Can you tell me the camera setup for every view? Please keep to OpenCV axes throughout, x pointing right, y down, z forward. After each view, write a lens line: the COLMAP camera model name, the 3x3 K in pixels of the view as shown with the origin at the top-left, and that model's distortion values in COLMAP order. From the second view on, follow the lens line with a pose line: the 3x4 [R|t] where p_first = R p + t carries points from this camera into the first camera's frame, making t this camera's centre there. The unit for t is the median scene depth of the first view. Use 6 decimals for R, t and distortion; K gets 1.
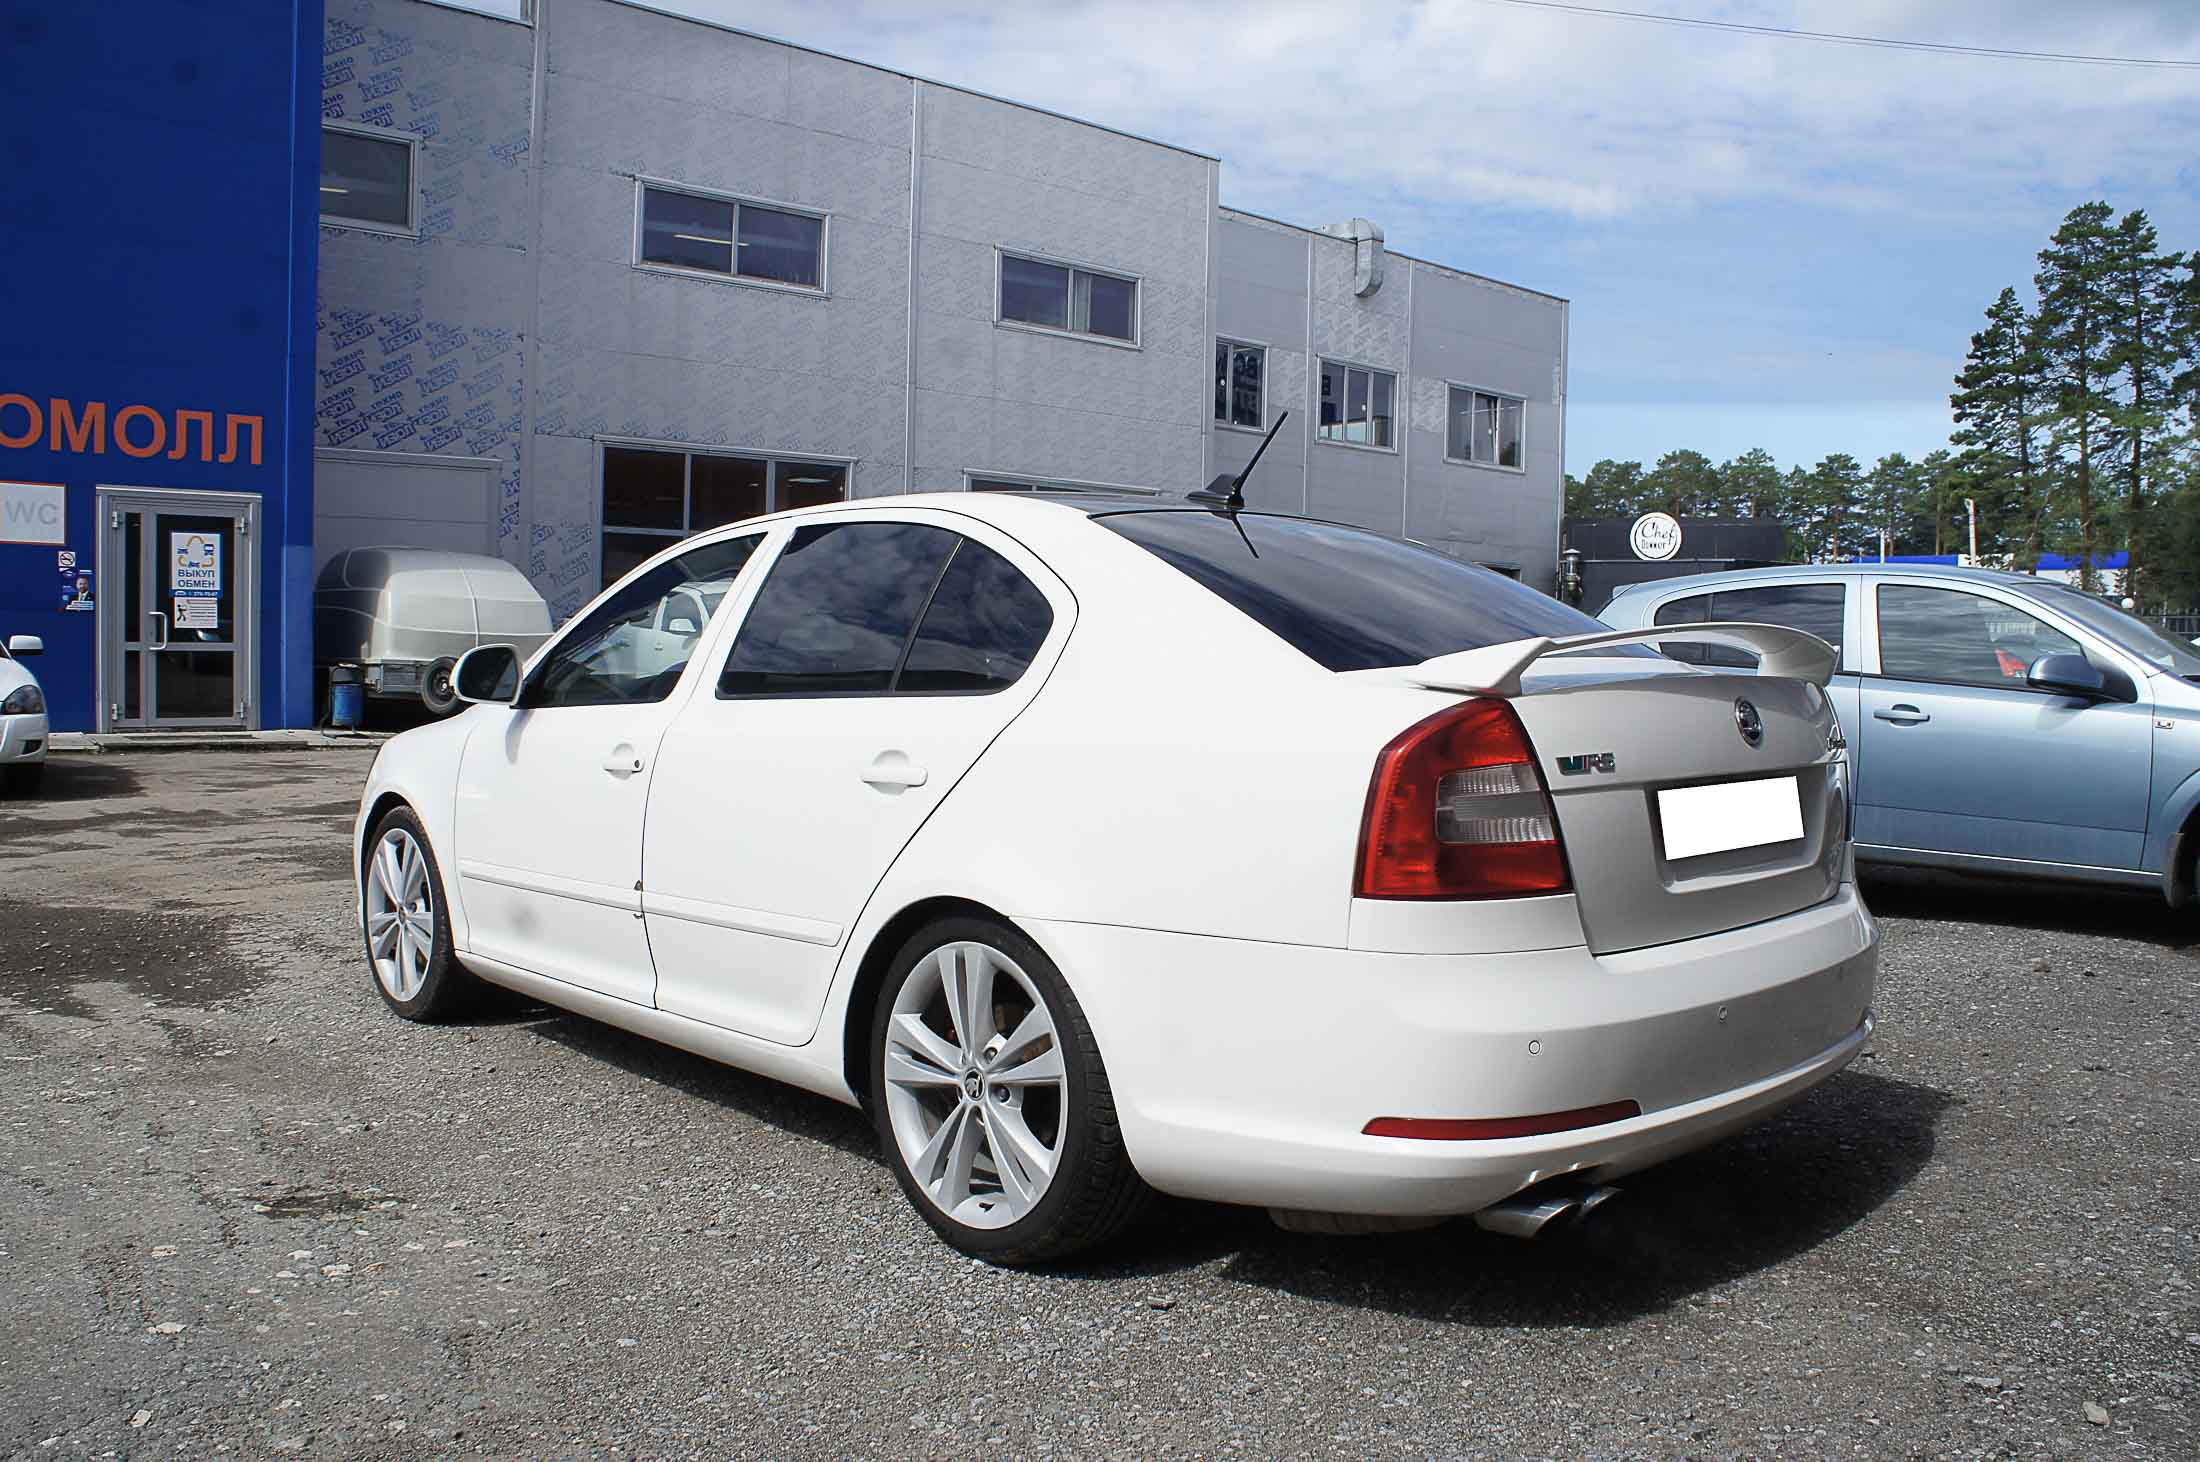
lens RADIAL K [[1702.3, 0, 1114.8], [0, 1702.3, 727.9], [0, 0, 1]] dist [-0.169177, 0.120398]
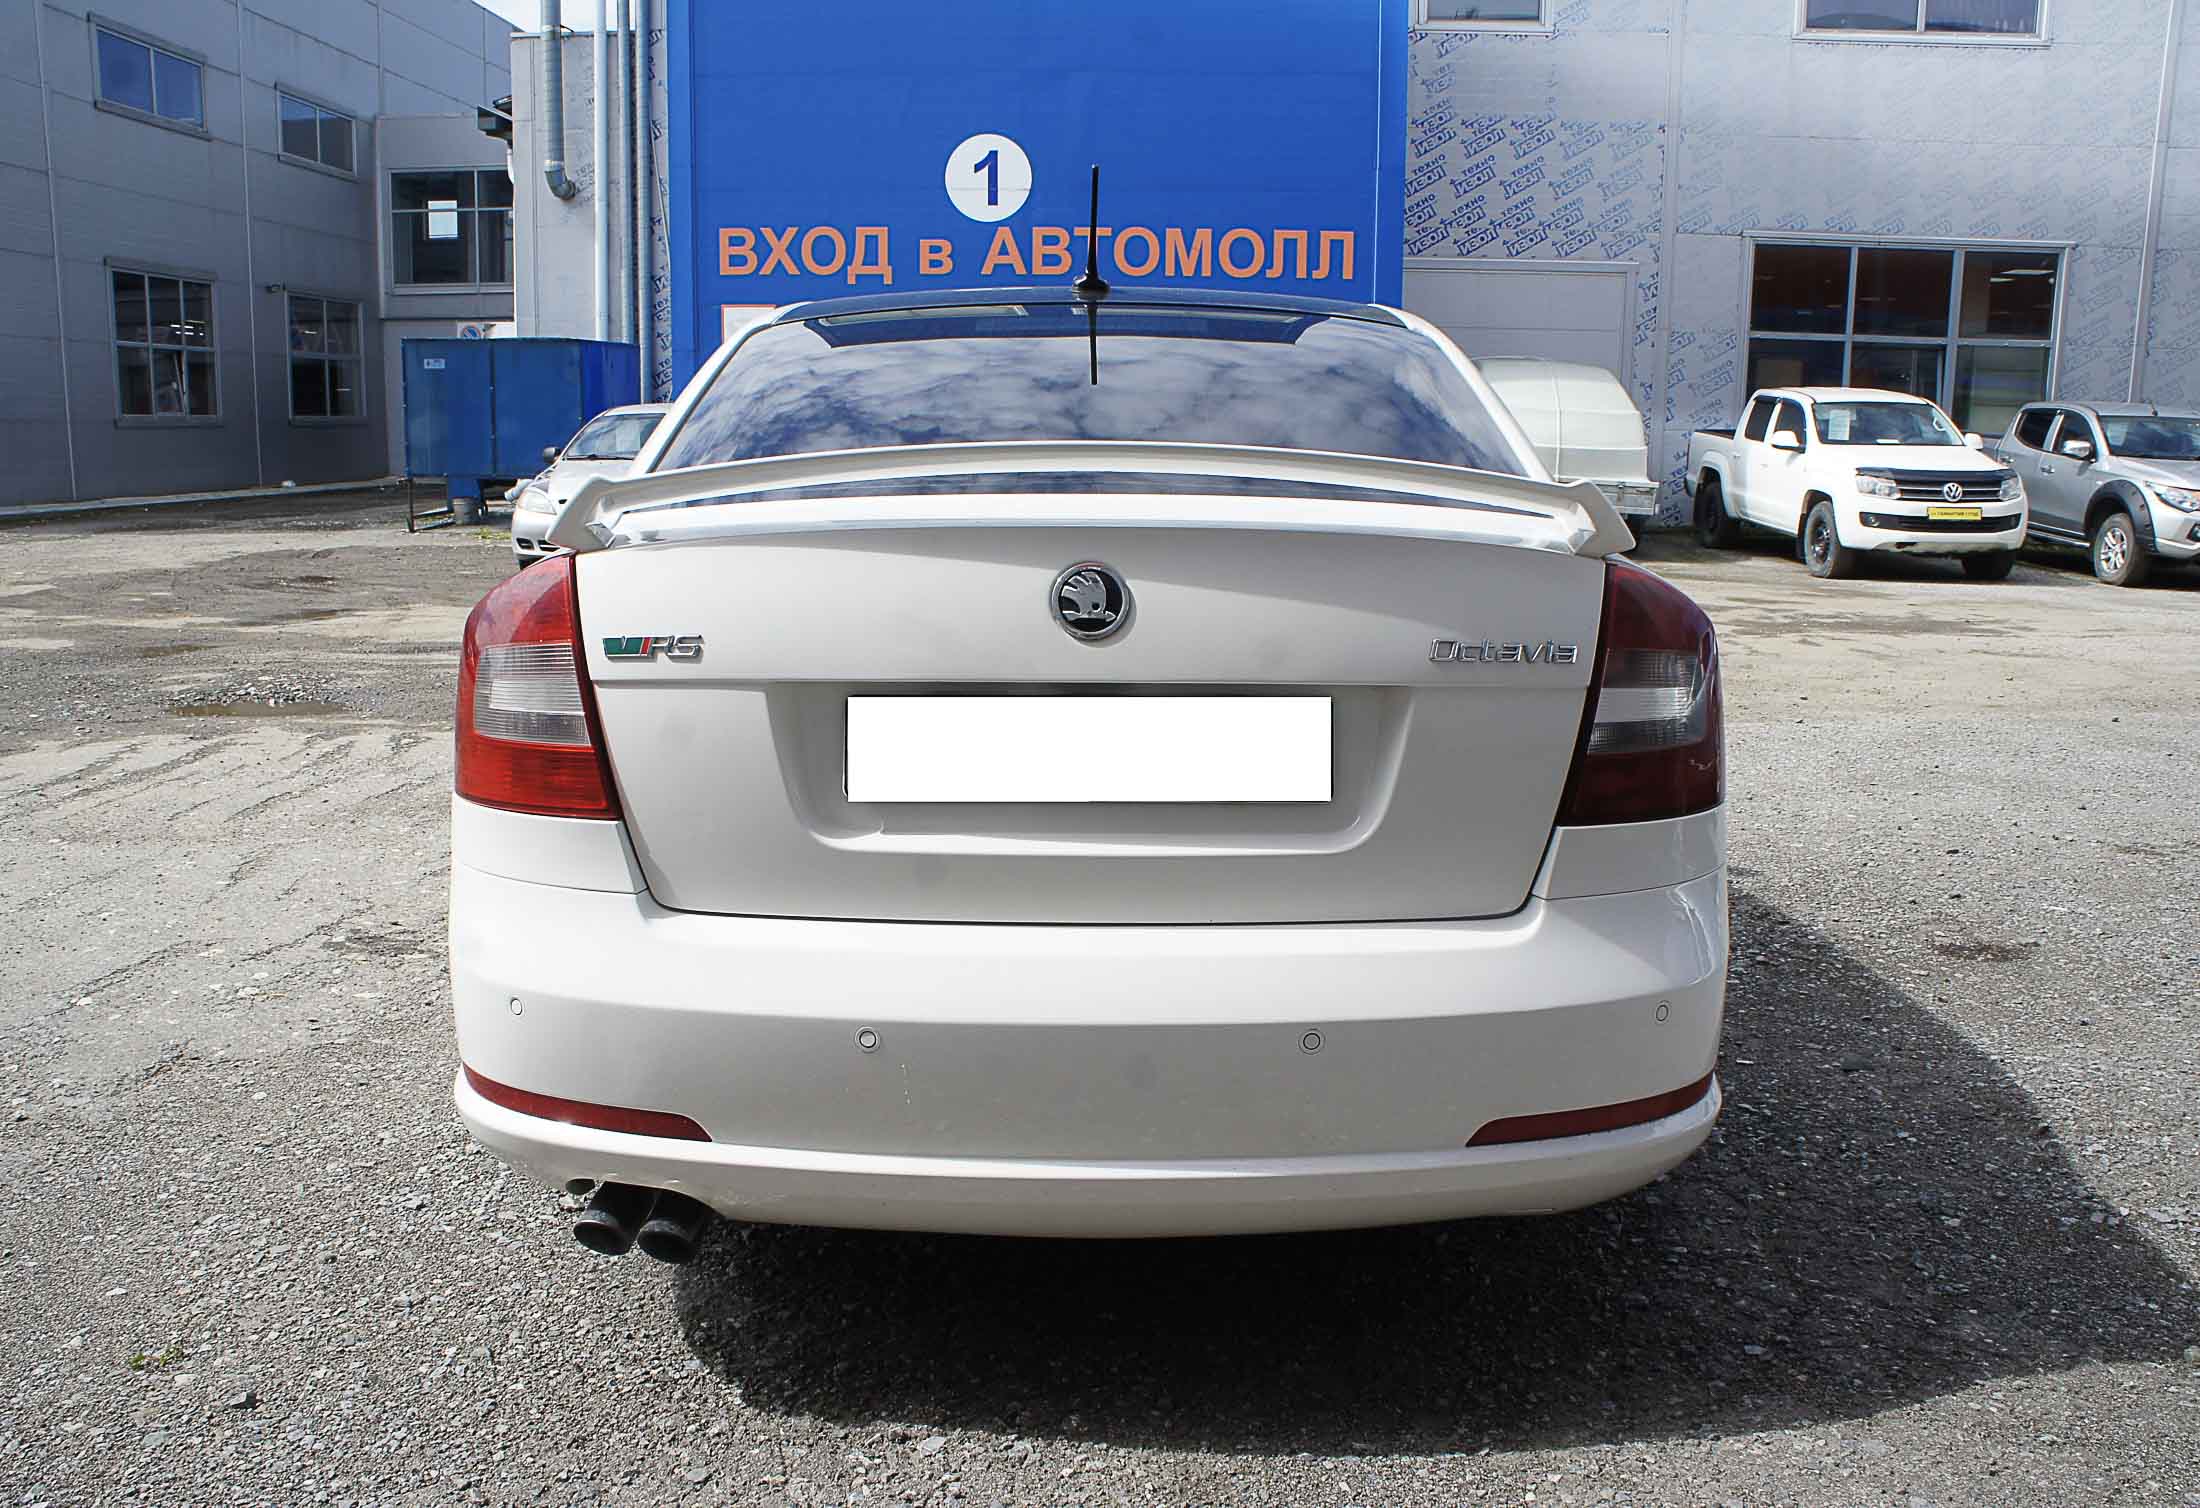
lens RADIAL K [[1770.2, 0, 1074.8], [0, 1770.2, 756.3], [0, 0, 1]] dist [-0.196142, 0.141517]
pose [[0.715952, 0.114544, -0.688689, 0.140985], [-0.030101, 0.990596, 0.133466, -0.005792], [0.697500, -0.074825, 0.712667, 0.088800]]
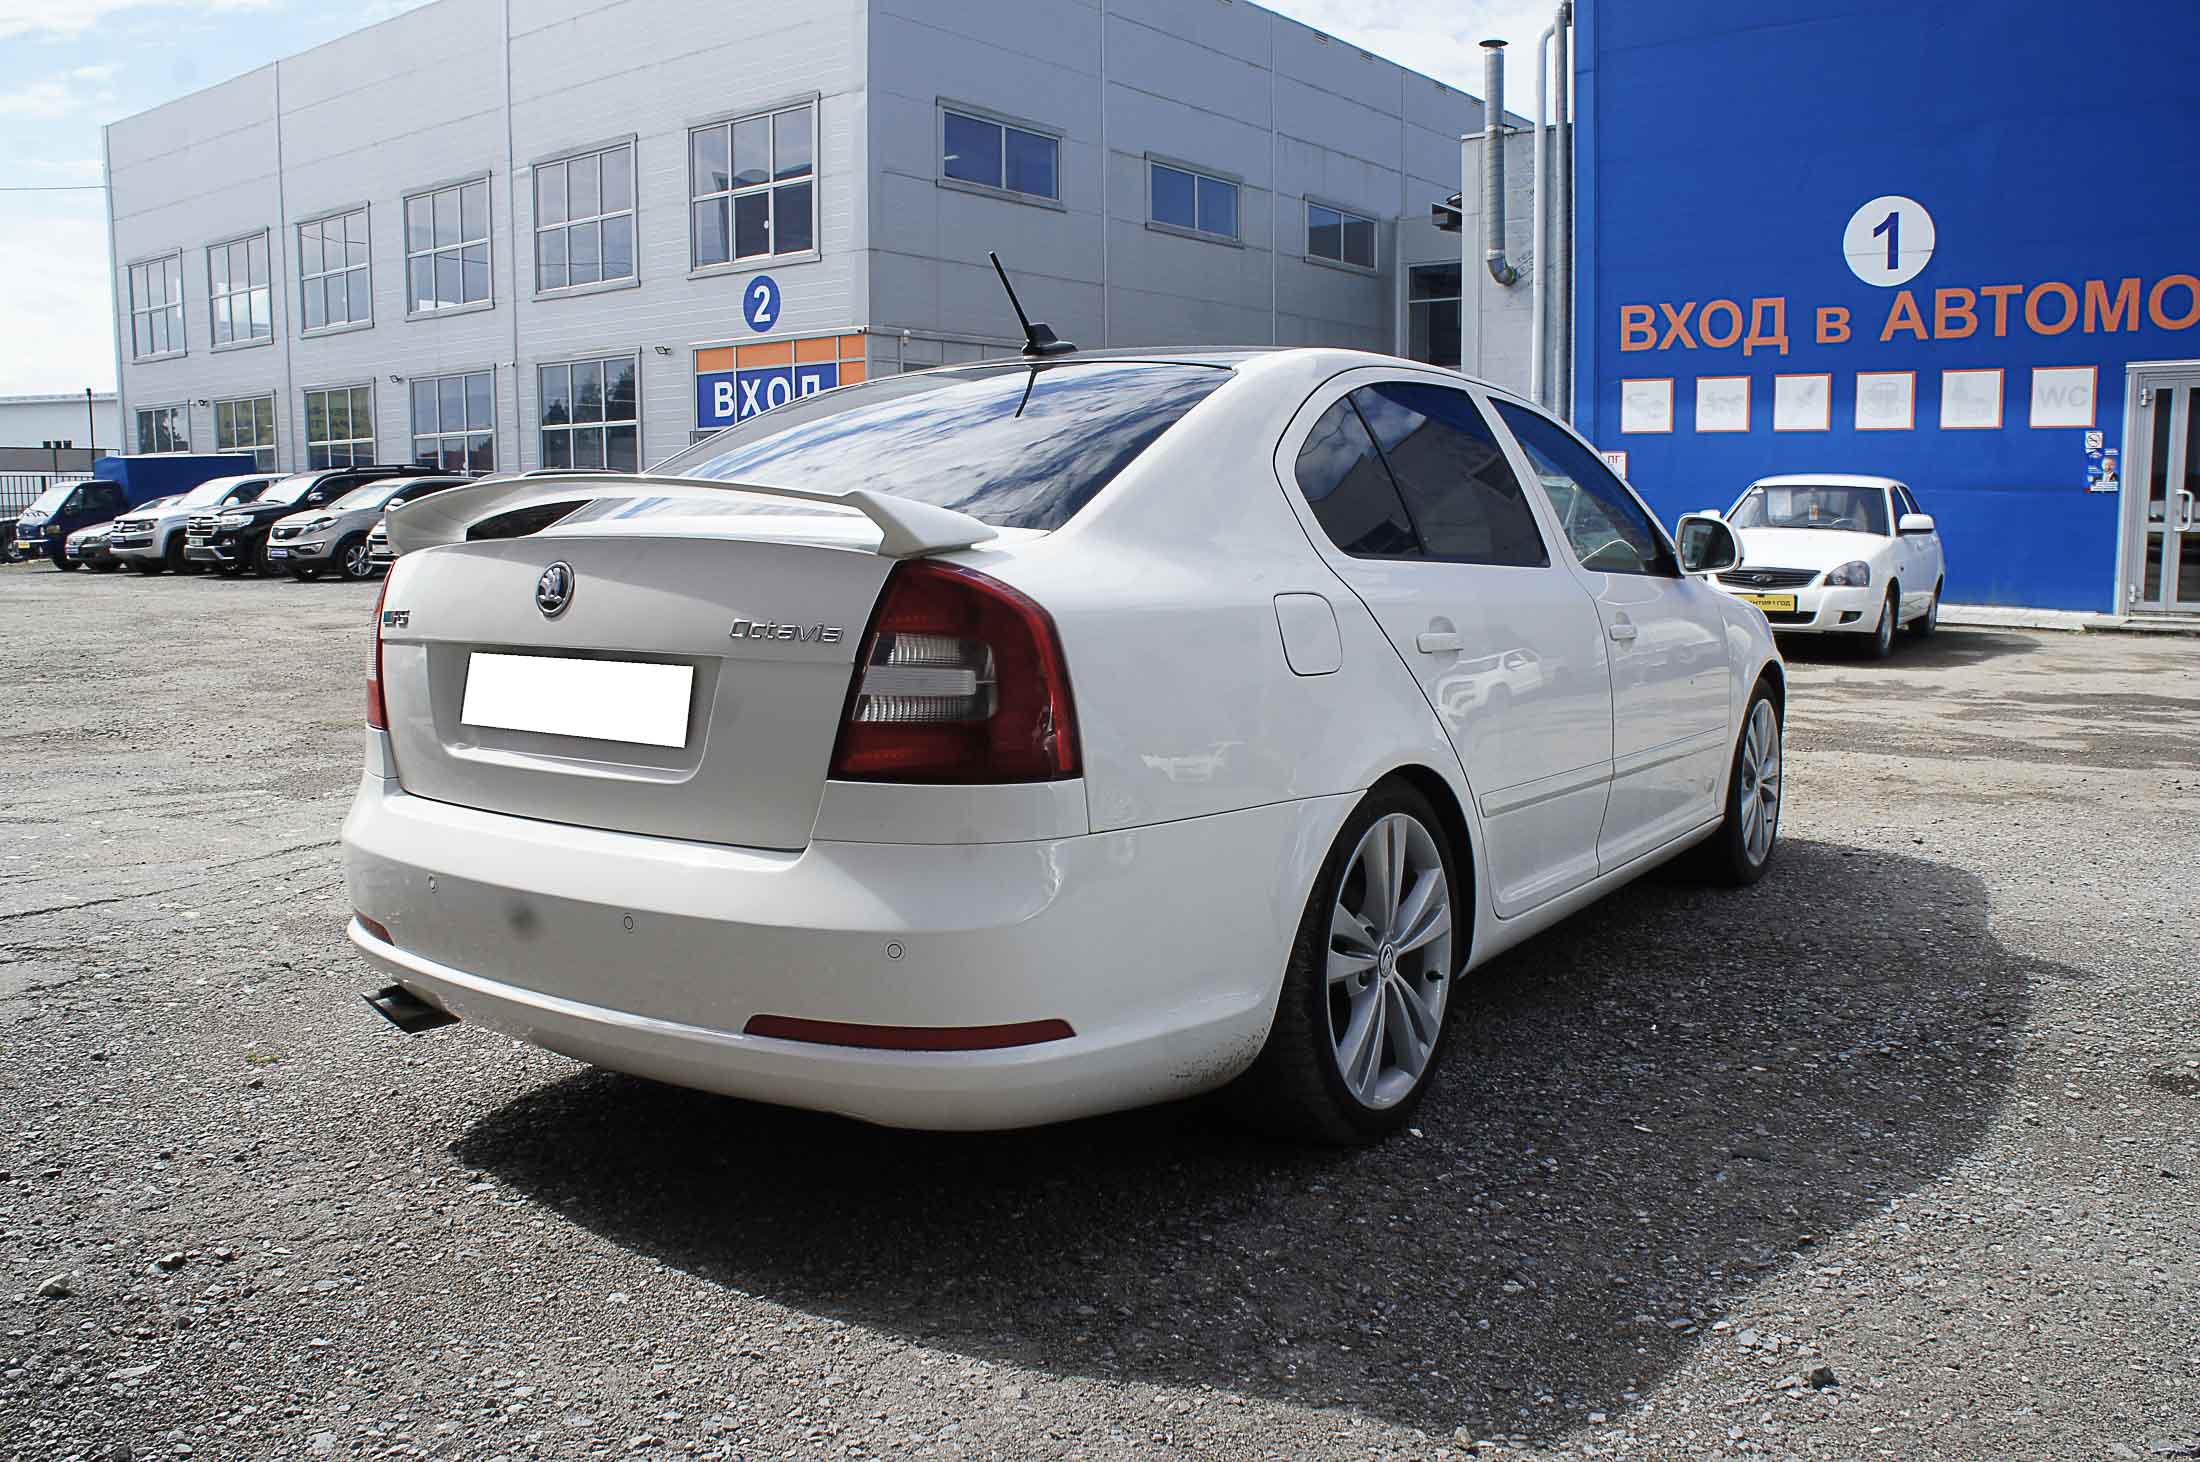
lens RADIAL K [[1702.3, 0, 1114.8], [0, 1702.3, 727.9], [0, 0, 1]] dist [-0.169177, 0.120398]
pose [[0.209567, 0.105367, -0.972101, 0.219134], [-0.035962, 0.994335, 0.100024, -0.004996], [0.977133, 0.013997, 0.212169, 0.186307]]
